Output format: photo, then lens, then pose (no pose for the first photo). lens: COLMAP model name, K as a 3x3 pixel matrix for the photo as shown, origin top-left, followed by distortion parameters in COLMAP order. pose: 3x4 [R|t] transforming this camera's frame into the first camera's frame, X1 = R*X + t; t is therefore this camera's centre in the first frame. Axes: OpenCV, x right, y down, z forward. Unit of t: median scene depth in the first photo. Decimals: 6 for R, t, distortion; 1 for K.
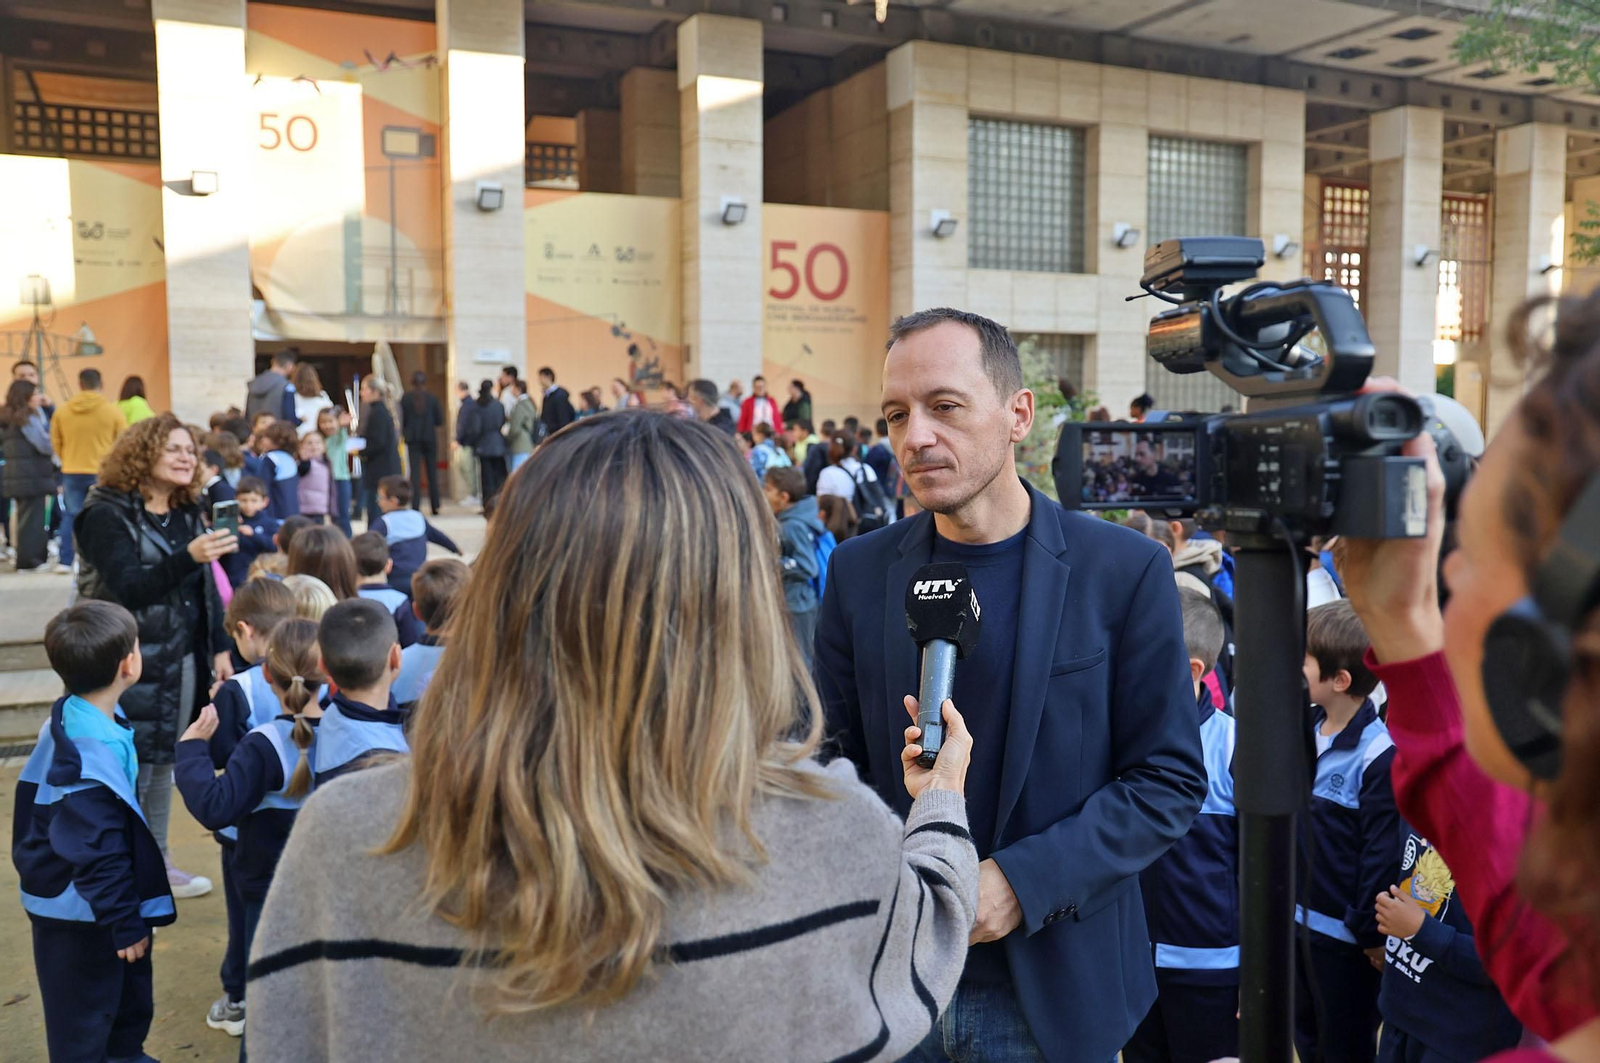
lens RADIAL K [[1210.4, 0, 797.7], [0, 1210.4, 490.4], [0, 0, 1]] dist [-0.004077, 0.008948]
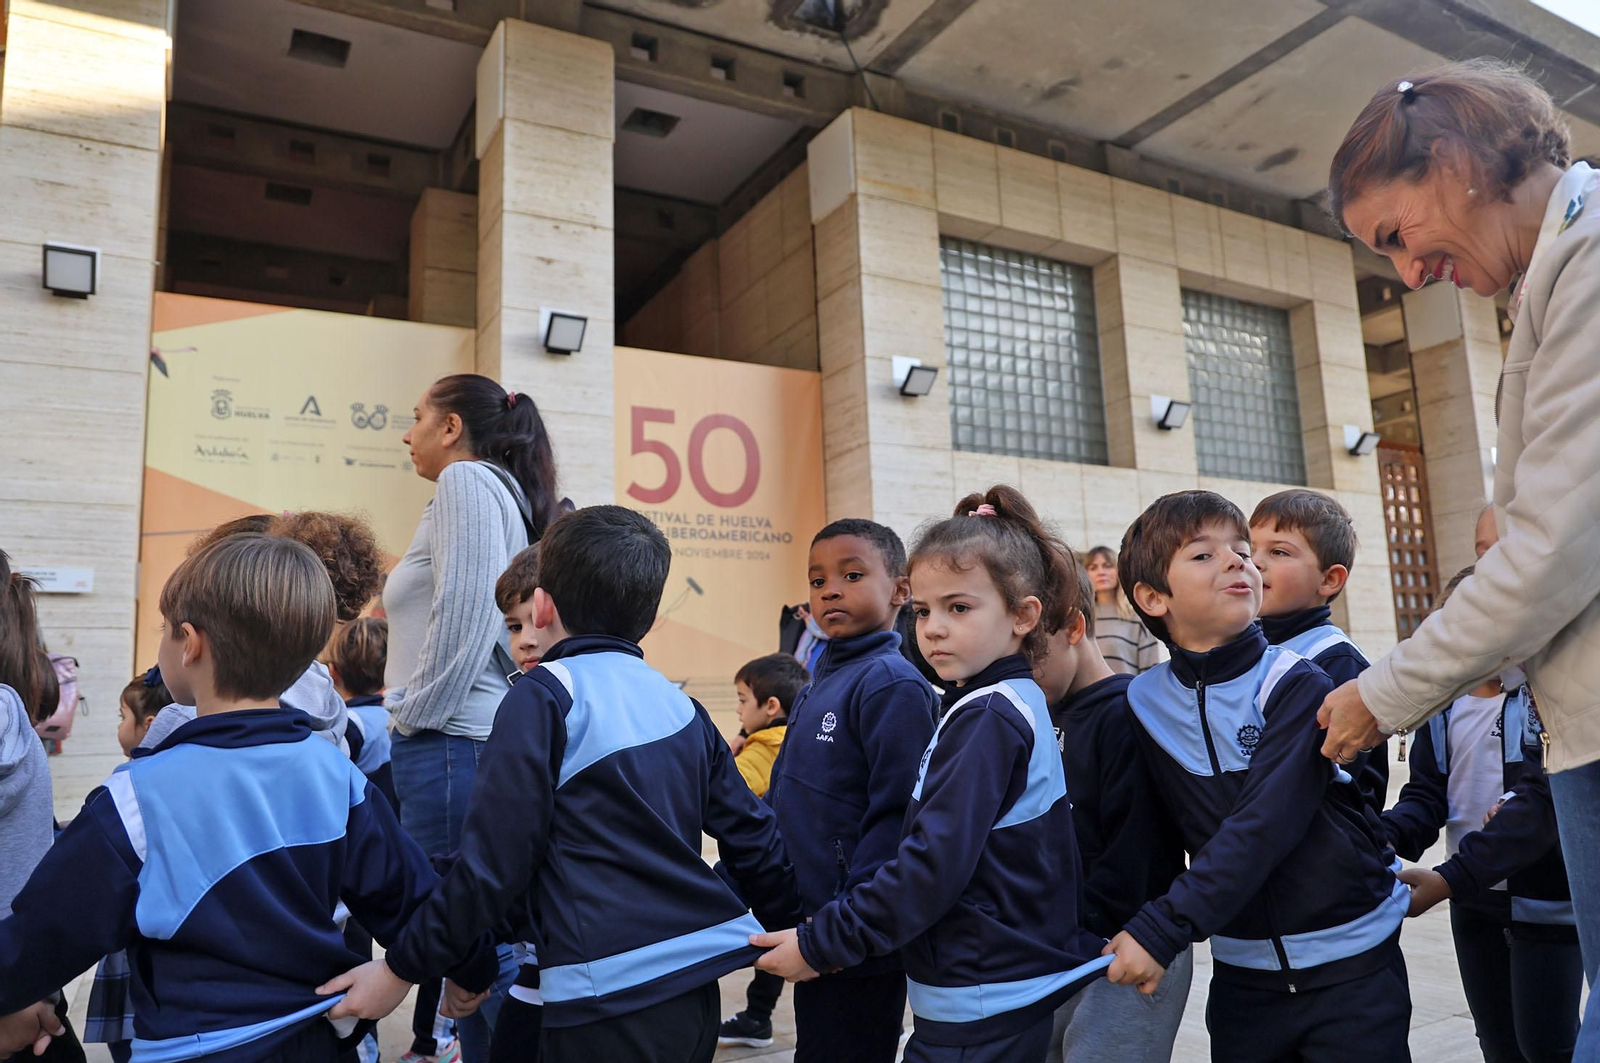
lens RADIAL K [[1126.7, 0, 799.3], [0, 1126.7, 548.3], [0, 0, 1]] dist [-0.088046, 0.071930]
pose [[0.992035, -0.016337, 0.124900, -0.010317], [0.042482, 0.976854, -0.209644, -0.018038], [-0.118584, 0.213280, 0.969768, 0.470389]]
